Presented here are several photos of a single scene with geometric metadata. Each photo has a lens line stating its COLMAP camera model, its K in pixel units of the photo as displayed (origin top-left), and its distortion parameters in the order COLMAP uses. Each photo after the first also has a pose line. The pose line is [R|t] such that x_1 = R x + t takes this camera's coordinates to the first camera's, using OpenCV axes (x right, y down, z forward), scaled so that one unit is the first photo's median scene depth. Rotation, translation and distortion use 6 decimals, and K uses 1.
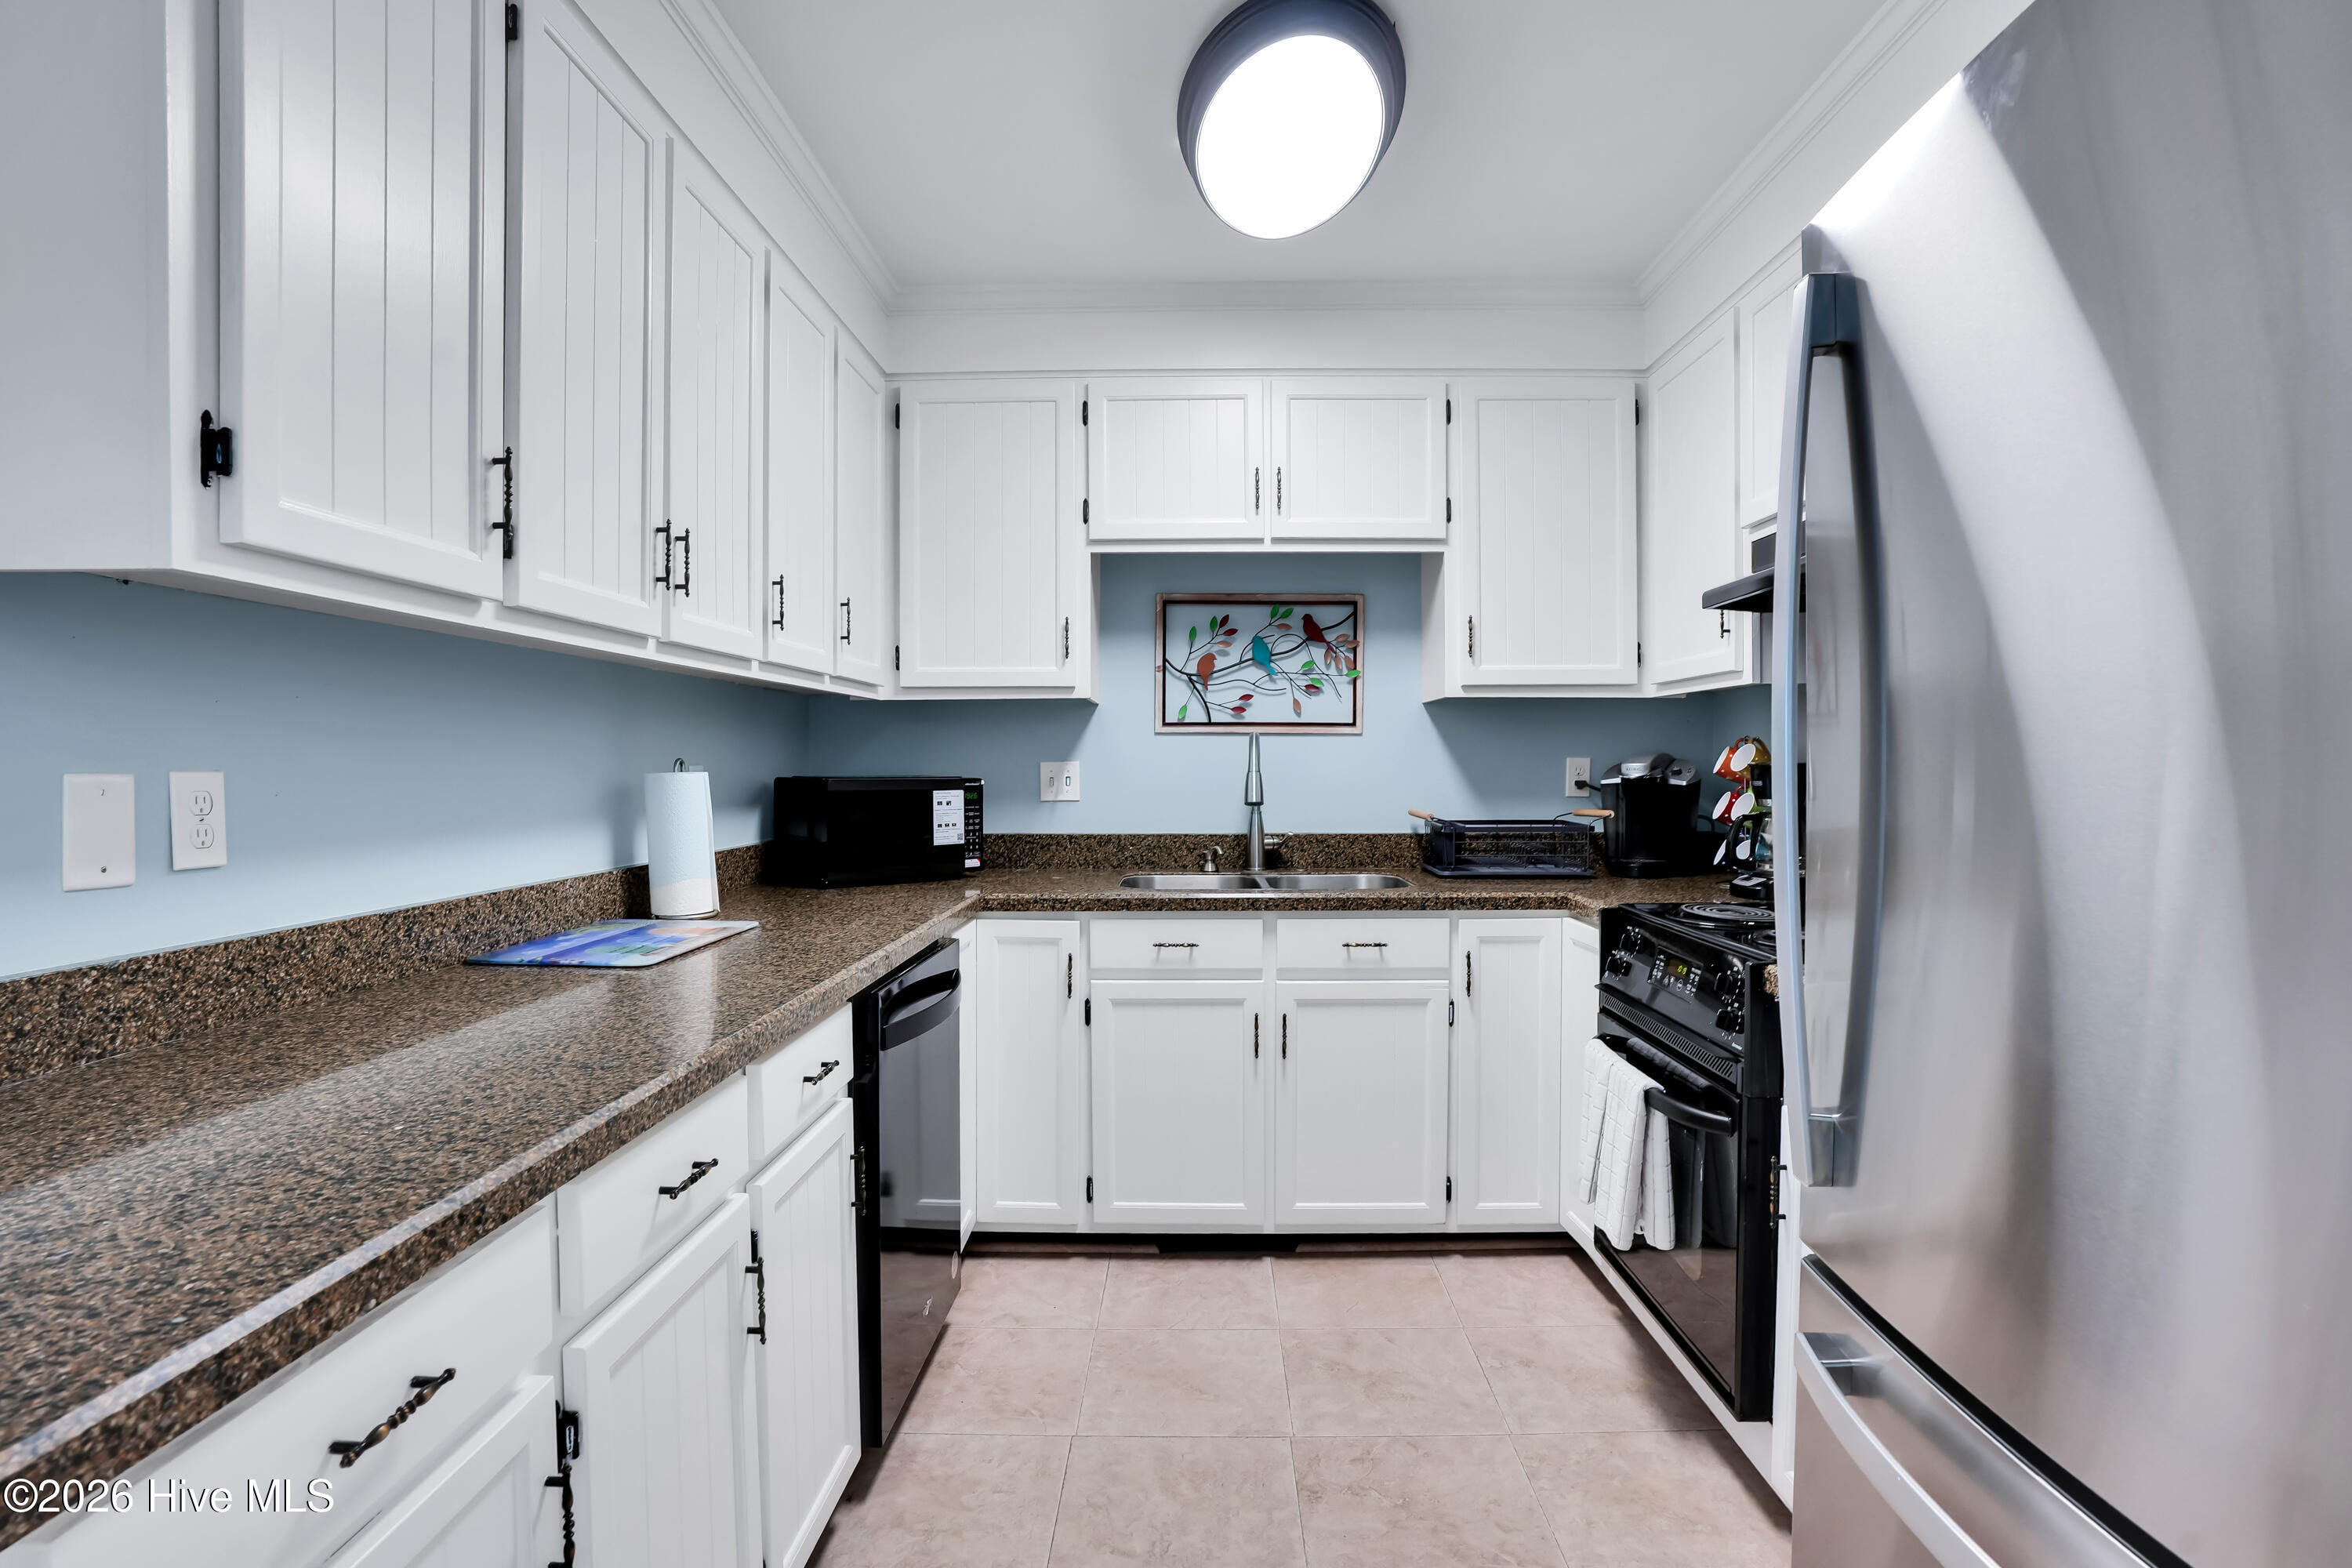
lens RADIAL K [[1105.6, 0, 1121.2], [0, 1105.6, 800.3], [0, 0, 1]] dist [-0.045349, 0.011688]
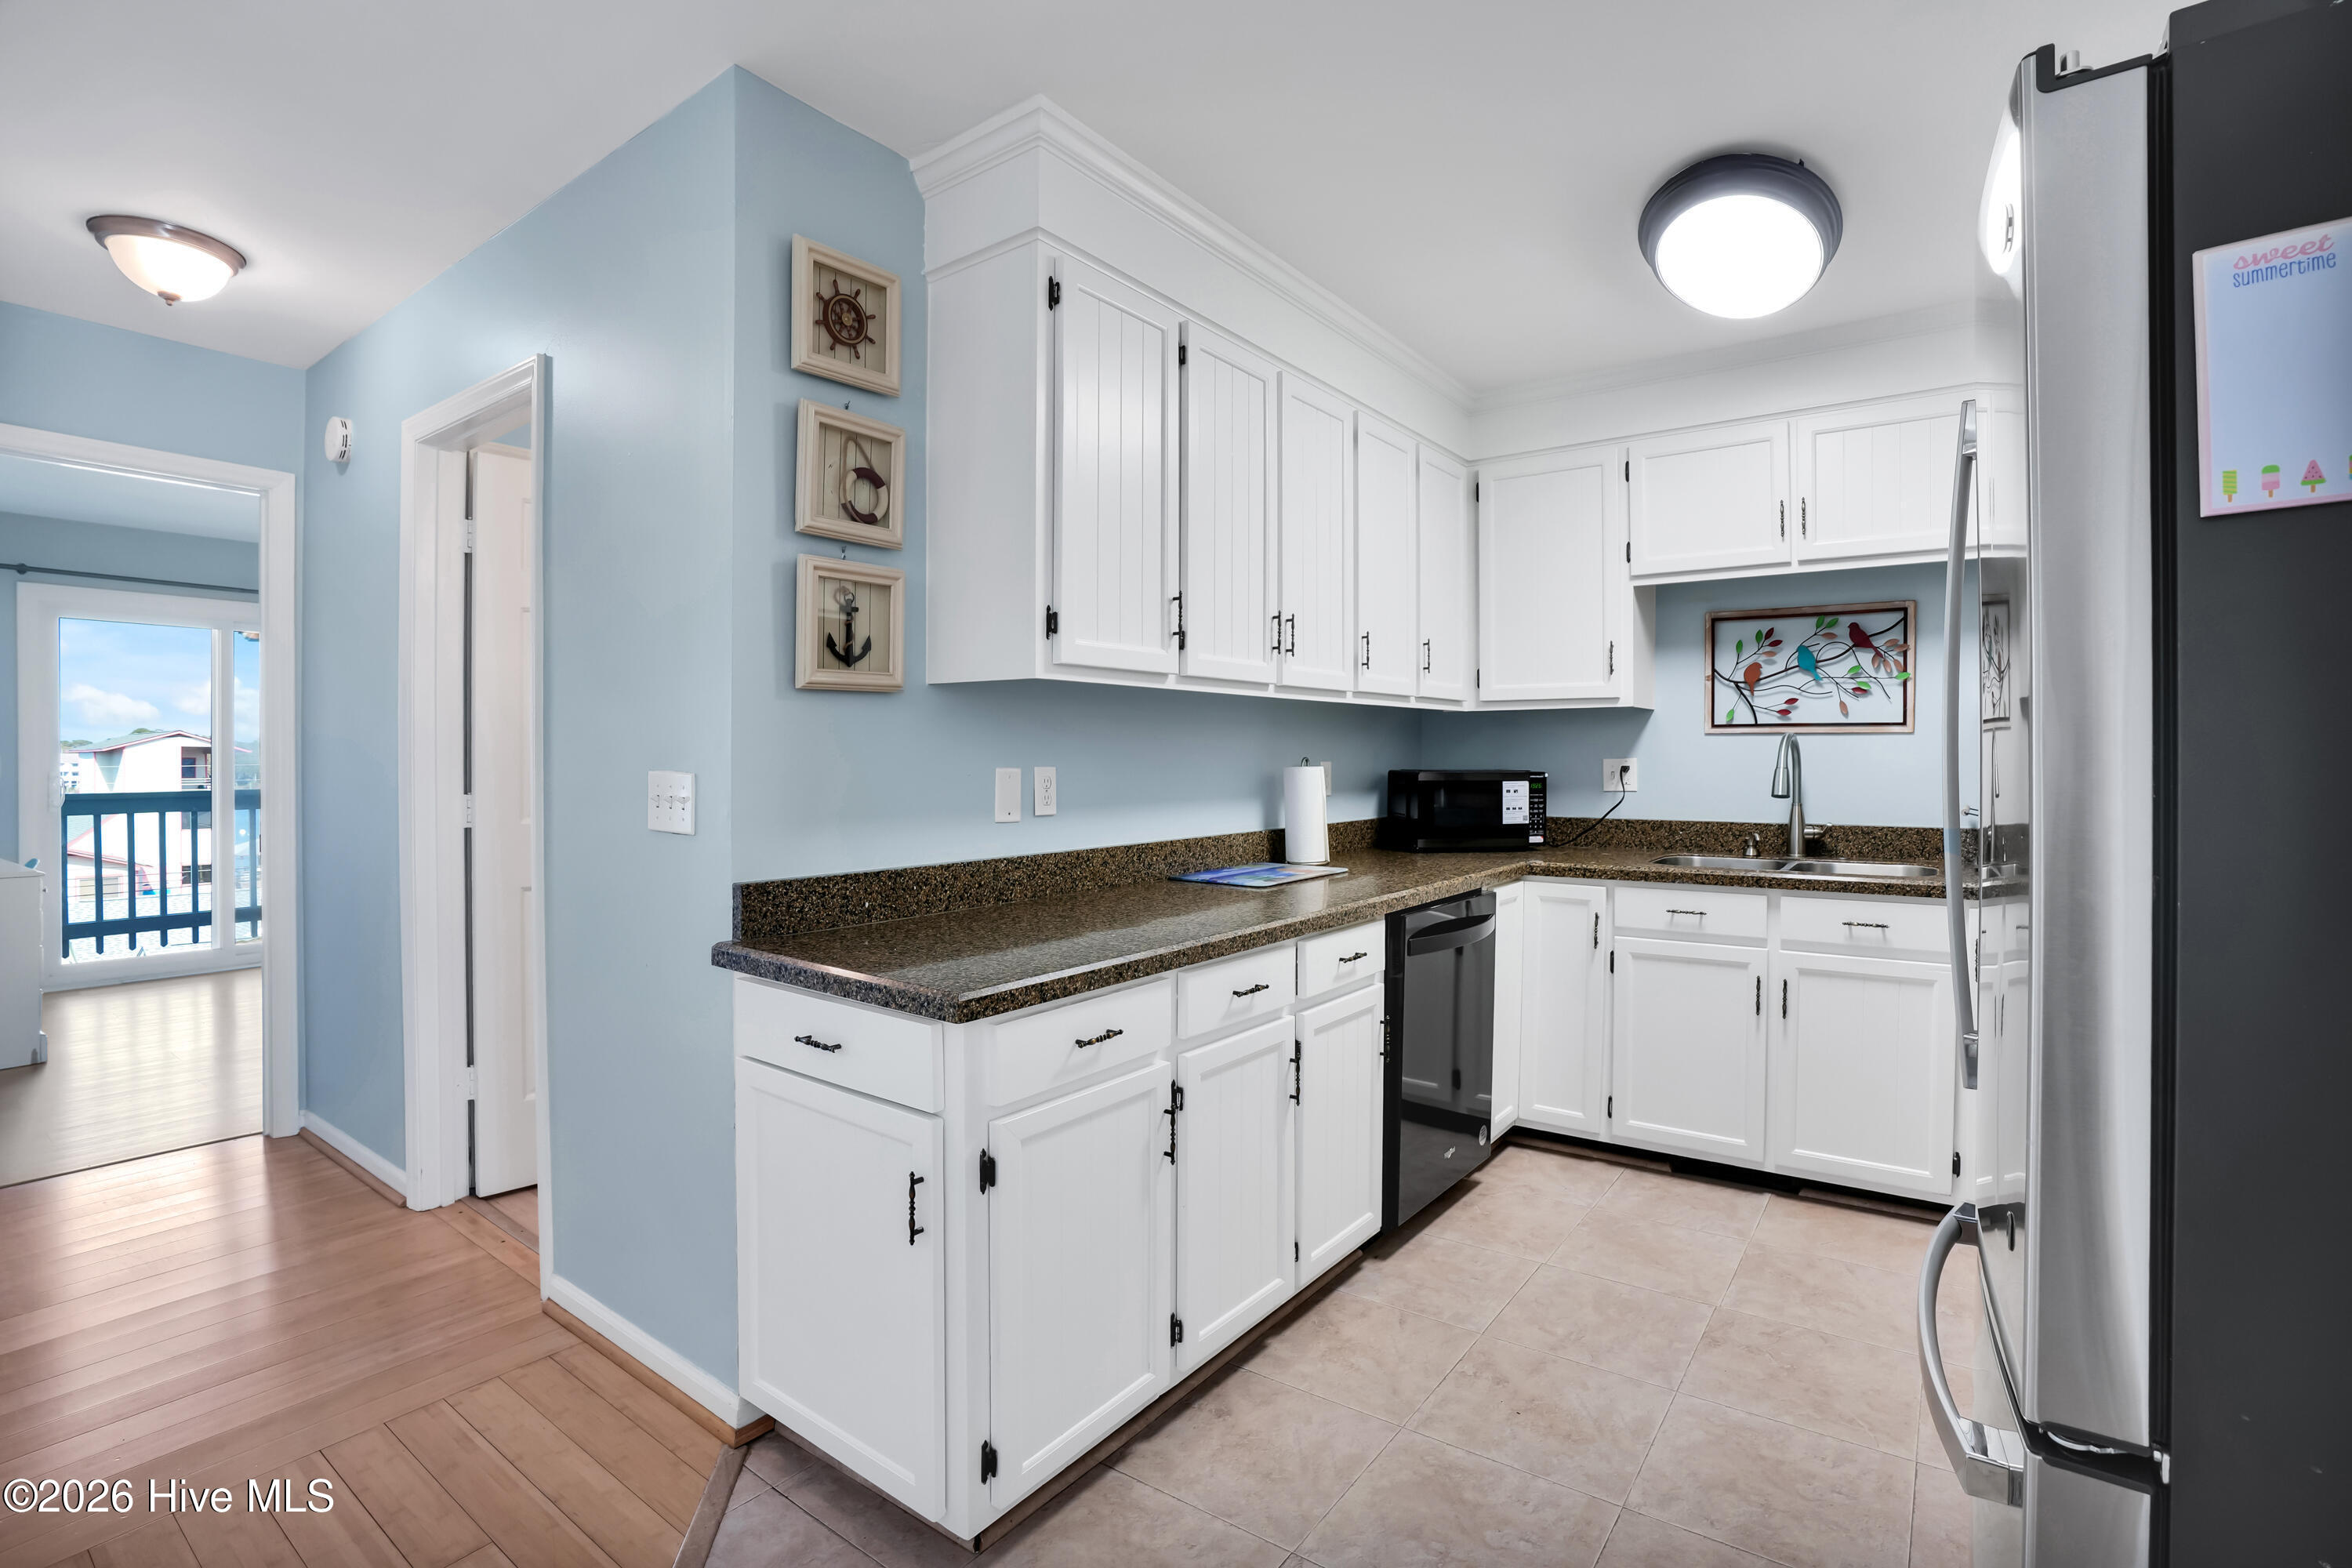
lens RADIAL K [[1105.6, 0, 1184.0], [0, 1105.6, 768.8], [0, 0, 1]] dist [-0.045349, 0.011688]
pose [[0.827246, 0.006249, -0.561805, 0.304051], [-0.017290, 0.999748, -0.014340, 0.001643], [0.561573, 0.021576, 0.827146, -0.331399]]
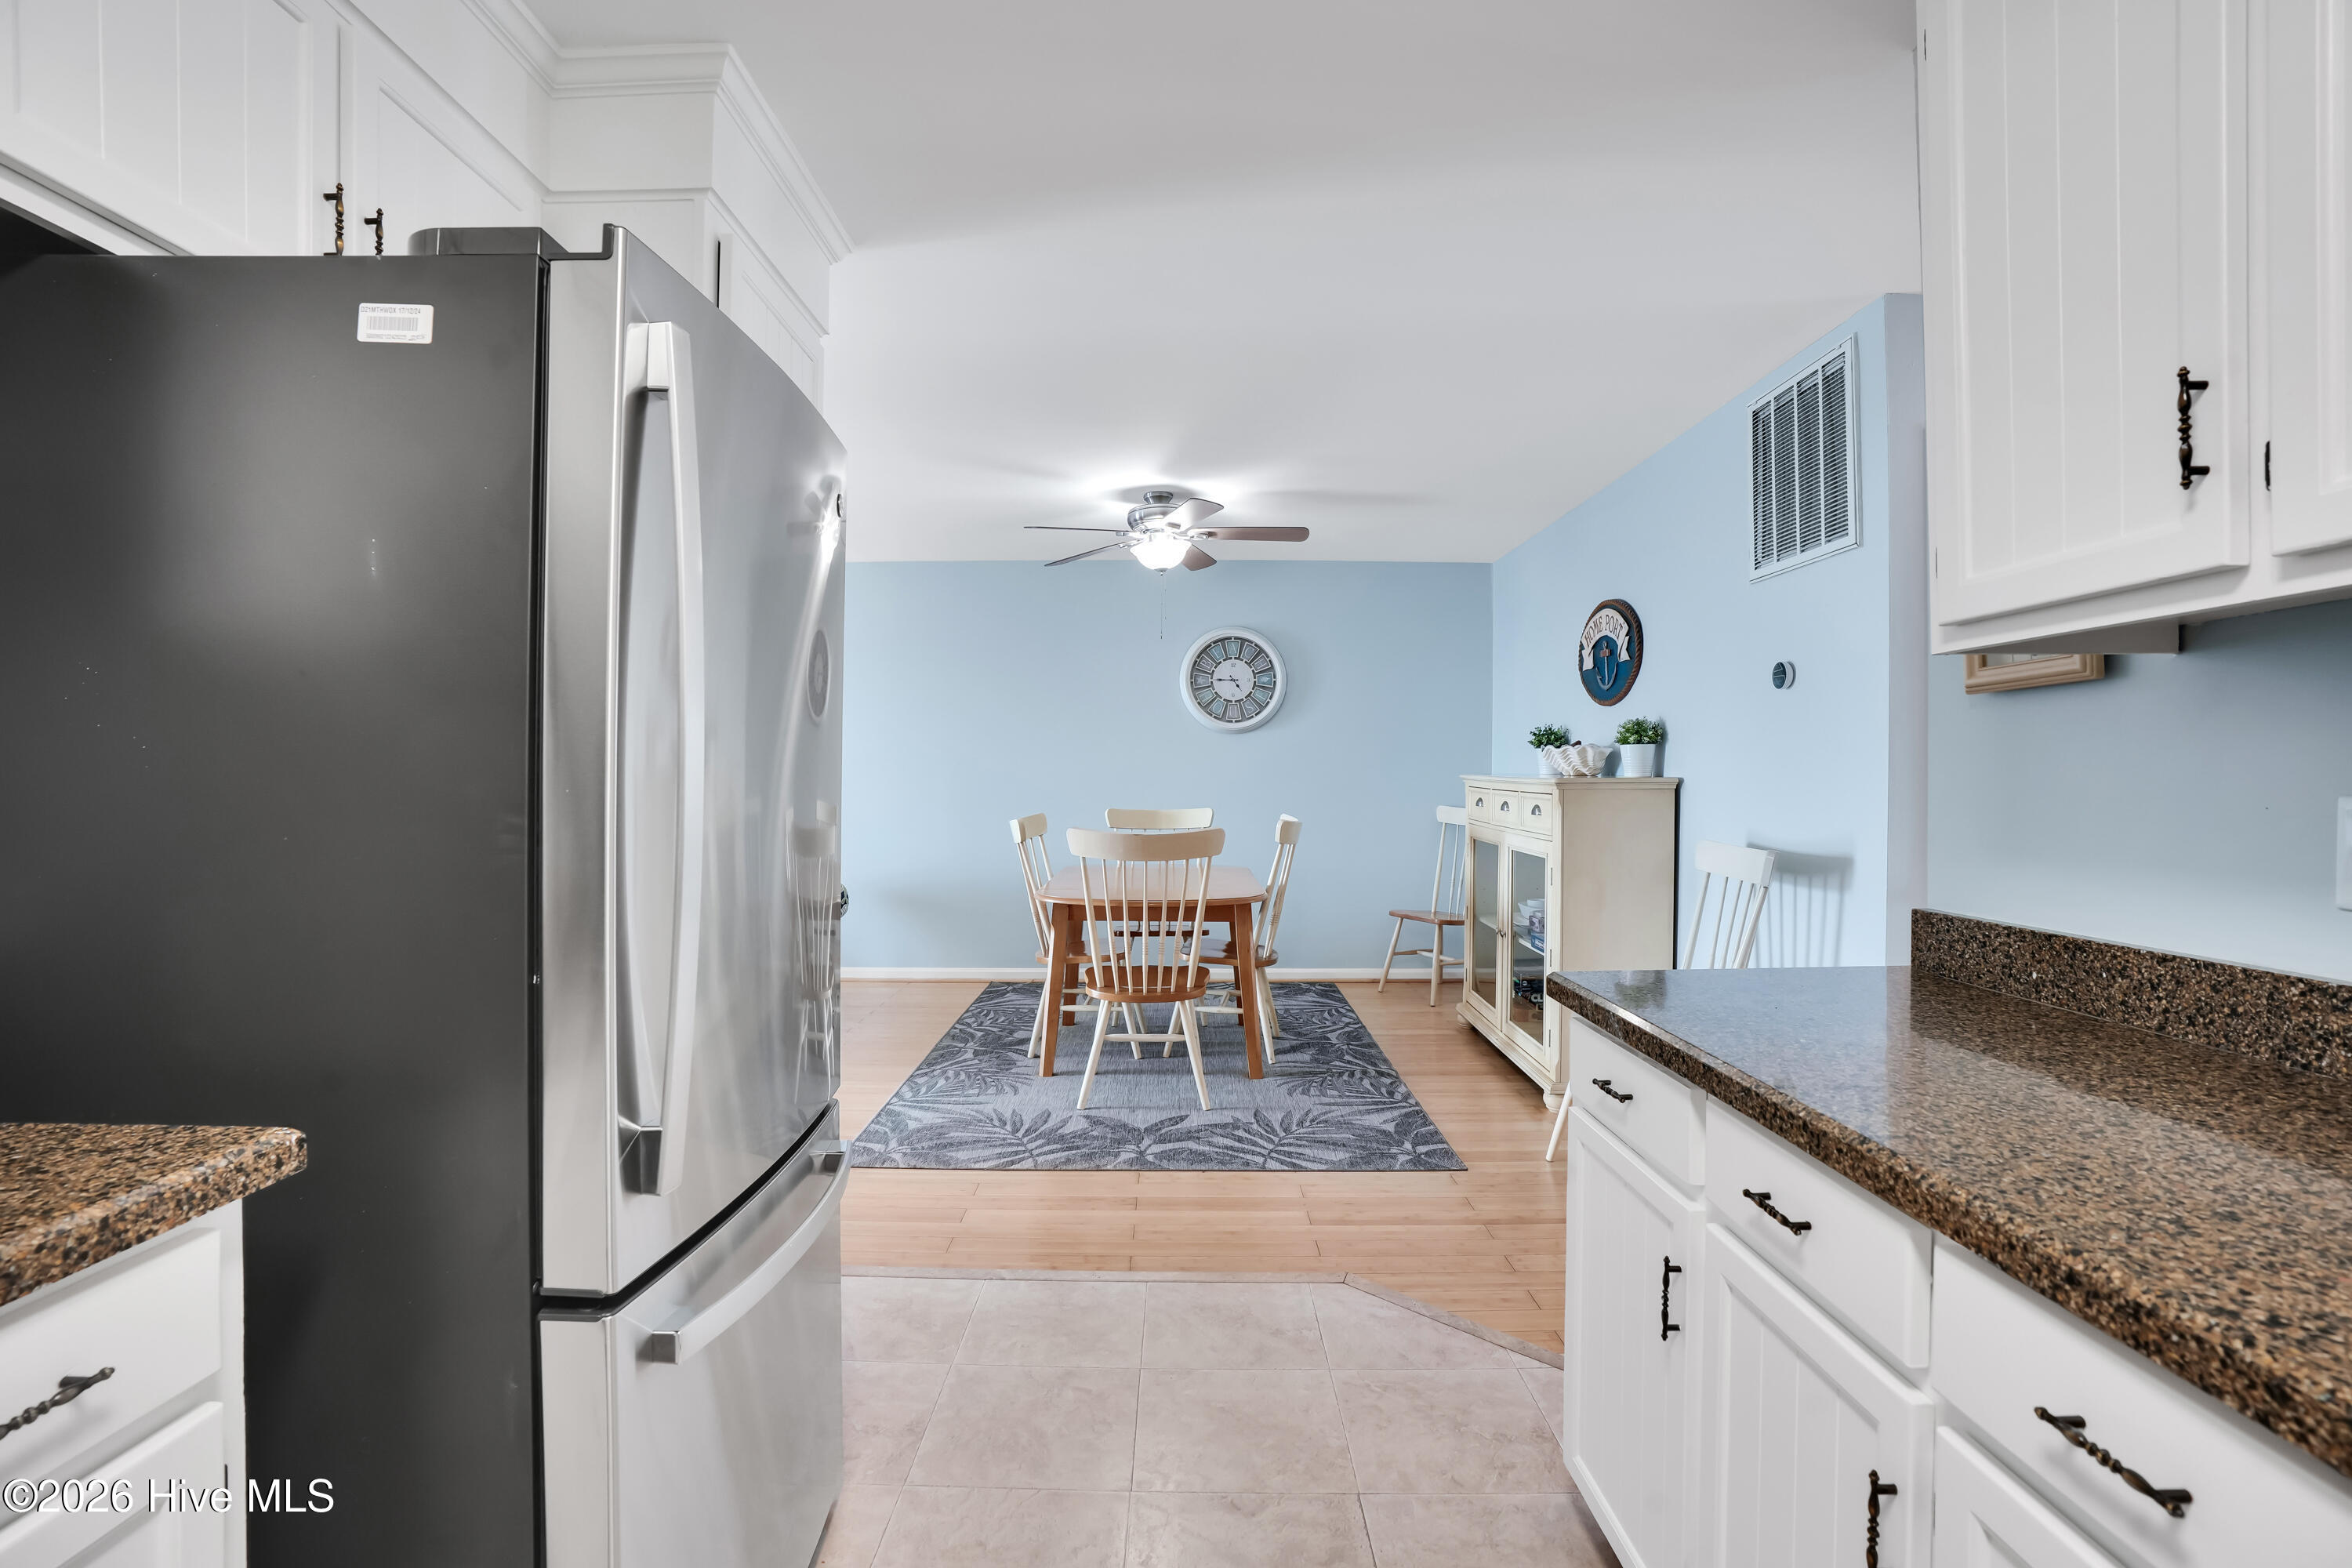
lens RADIAL K [[1105.6, 0, 1185.6], [0, 1105.6, 777.2], [0, 0, 1]] dist [-0.045349, 0.011688]
pose [[-0.999590, 0.000854, -0.028637, 0.089972], [0.000020, 0.999577, 0.029095, -0.039746], [0.028650, 0.029082, -0.999166, 1.081940]]
